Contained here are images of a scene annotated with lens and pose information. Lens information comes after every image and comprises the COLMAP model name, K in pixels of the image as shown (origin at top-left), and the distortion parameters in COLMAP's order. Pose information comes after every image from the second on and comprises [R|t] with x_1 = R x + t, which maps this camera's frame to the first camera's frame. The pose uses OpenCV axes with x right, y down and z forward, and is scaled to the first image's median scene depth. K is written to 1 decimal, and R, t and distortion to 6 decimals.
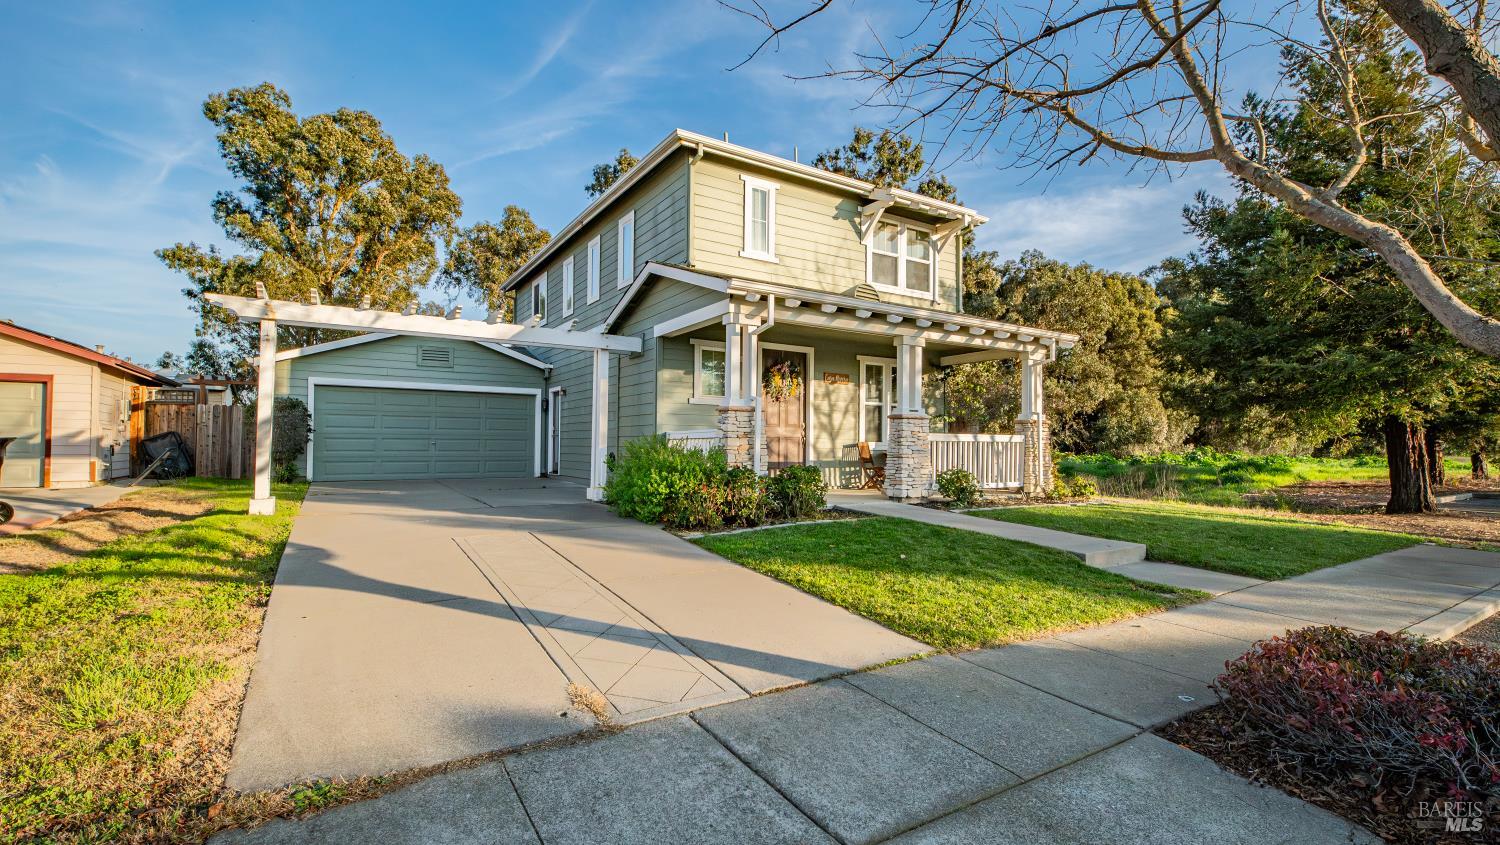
lens RADIAL K [[636.5, 0, 749.6], [0, 636.5, 426.7], [0, 0, 1]] dist [0.001423, 0.000264]
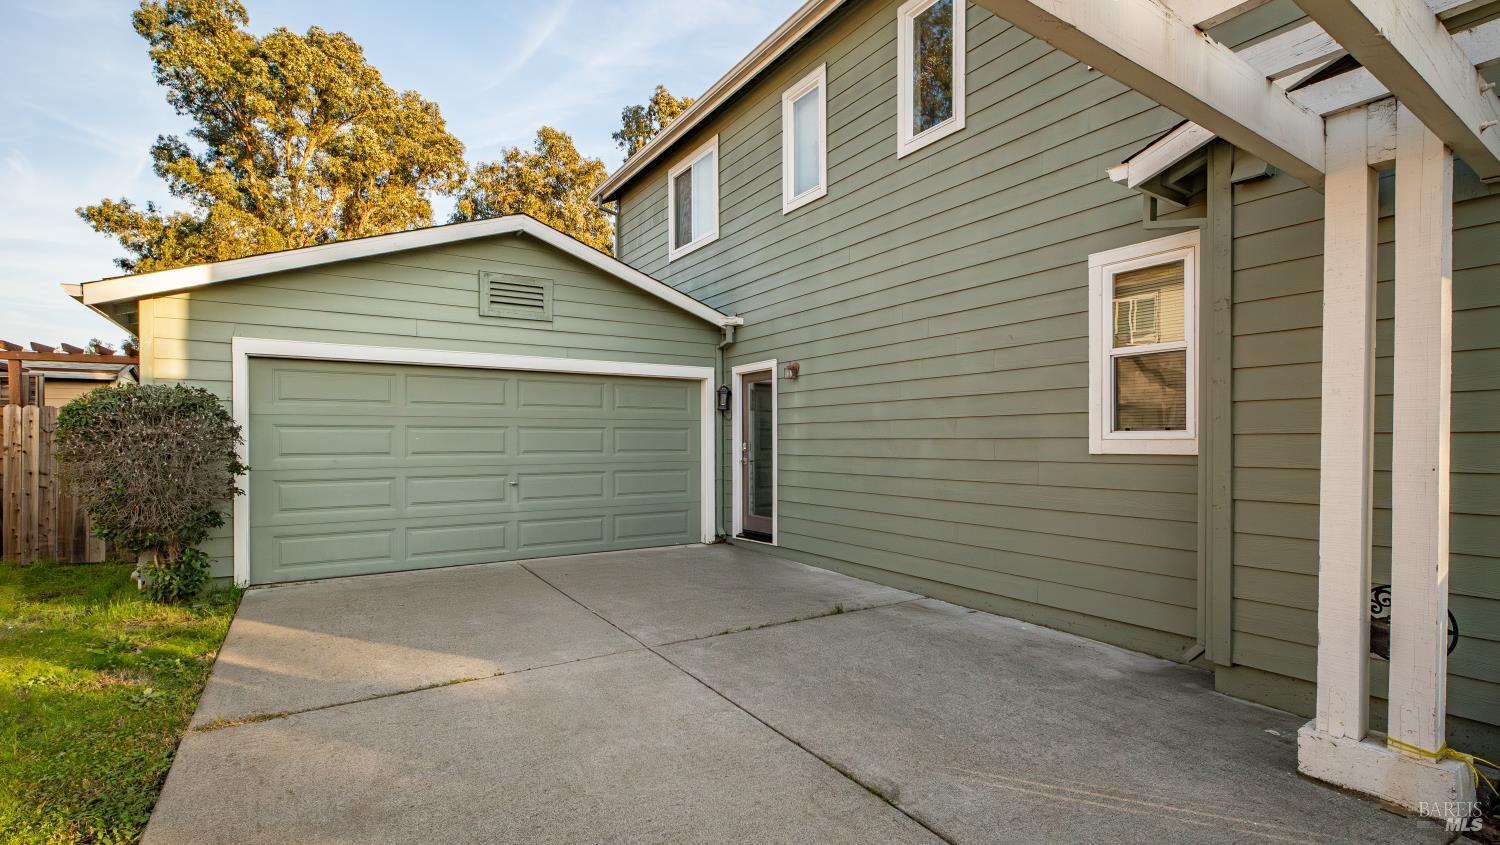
lens RADIAL K [[669.0, 0, 748.0], [0, 669.0, 430.8], [0, 0, 1]] dist [-0.000881, -0.000385]
pose [[0.999941, -0.010735, -0.001408, -0.153226], [0.010751, 0.999870, 0.012014, -0.008077], [0.001279, -0.012028, 0.999927, 0.241899]]
